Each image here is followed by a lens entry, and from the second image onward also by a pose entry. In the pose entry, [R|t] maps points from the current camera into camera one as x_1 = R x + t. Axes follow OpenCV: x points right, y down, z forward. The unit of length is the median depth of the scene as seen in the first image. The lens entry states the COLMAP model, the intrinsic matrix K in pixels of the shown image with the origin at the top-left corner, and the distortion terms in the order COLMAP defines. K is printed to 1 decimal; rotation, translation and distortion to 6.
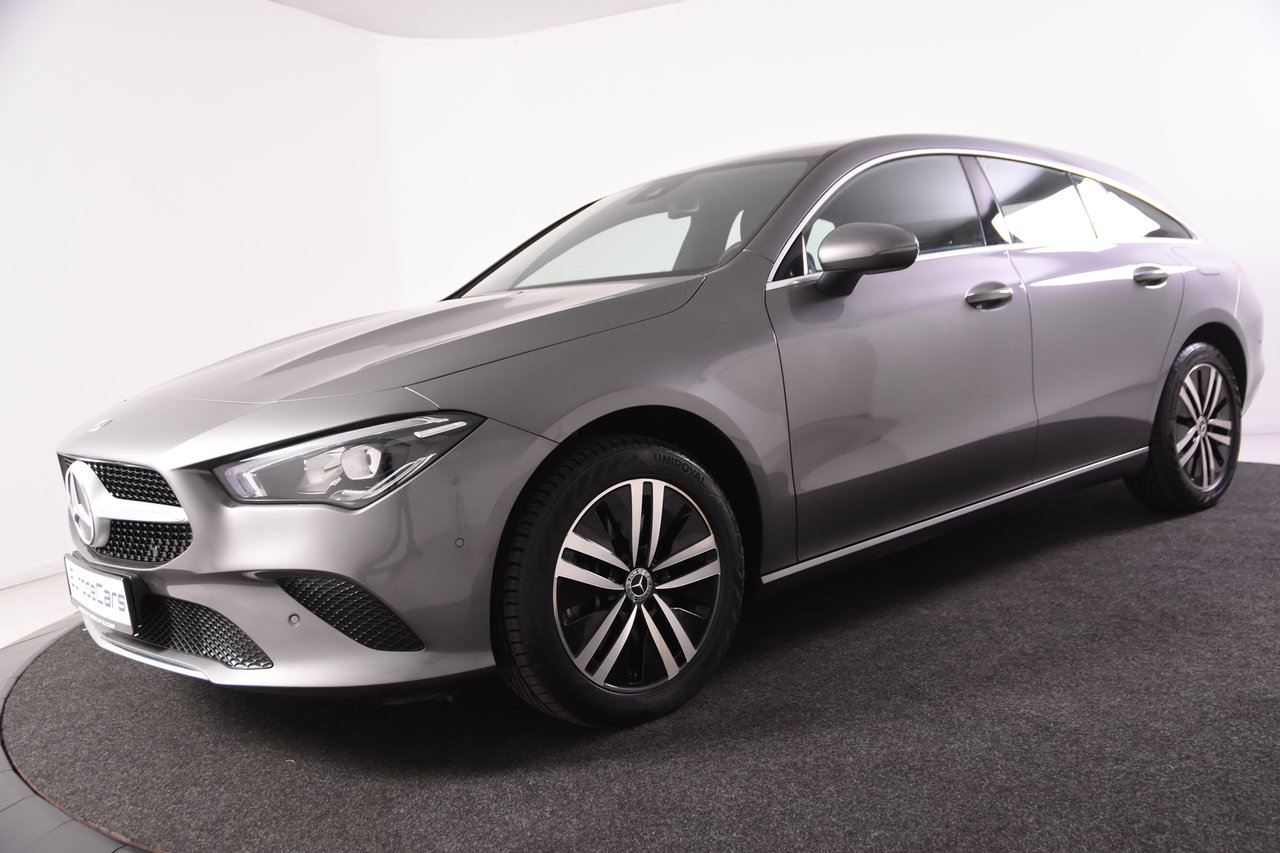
lens RADIAL K [[1165.2, 0, 638.3], [0, 1165.2, 442.4], [0, 0, 1]] dist [-0.083921, 0.203278]
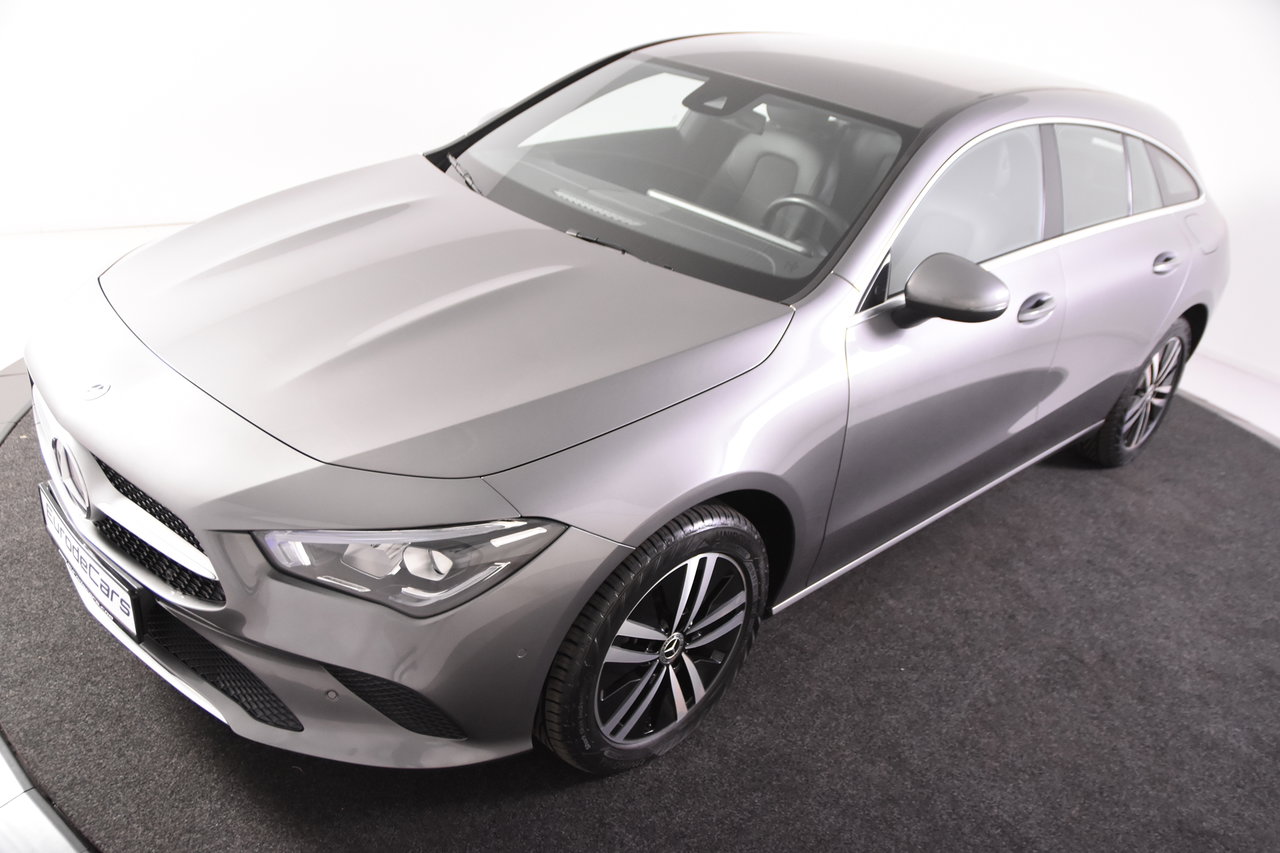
lens RADIAL K [[1084.2, 0, 641.3], [0, 1084.2, 450.3], [0, 0, 1]] dist [-0.090606, 0.151379]
pose [[0.974160, 0.151643, 0.167382, -0.207832], [-0.200076, 0.923246, 0.328005, -0.335694], [-0.104795, -0.353018, 0.929729, 0.209753]]
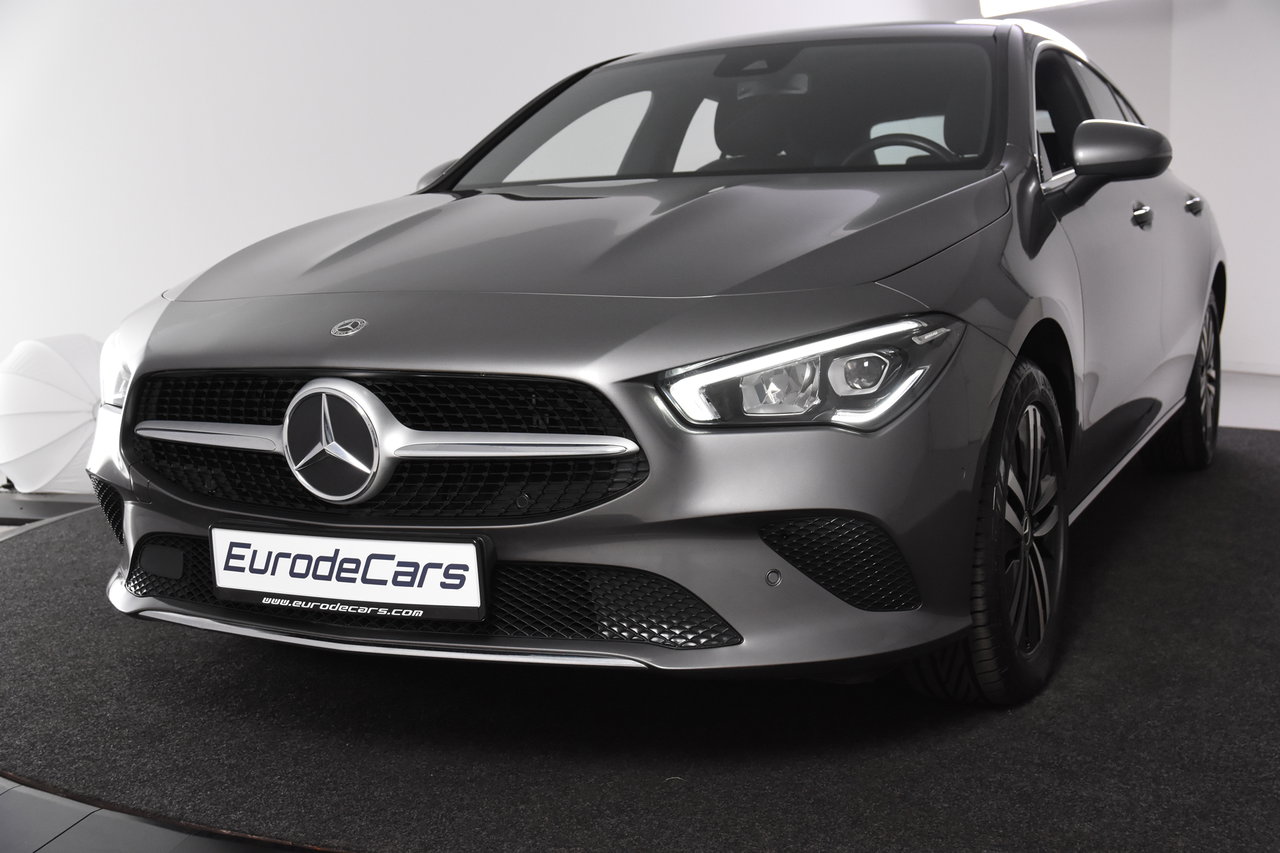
lens RADIAL K [[1598.5, 0, 664.6], [0, 1598.5, 427.0], [0, 0, 1]] dist [0.056613, 0.020220]
pose [[0.909103, -0.002481, 0.416565, -0.734644], [0.004544, 0.999982, -0.003961, 0.051310], [-0.416548, 0.005494, 0.909097, 0.051958]]
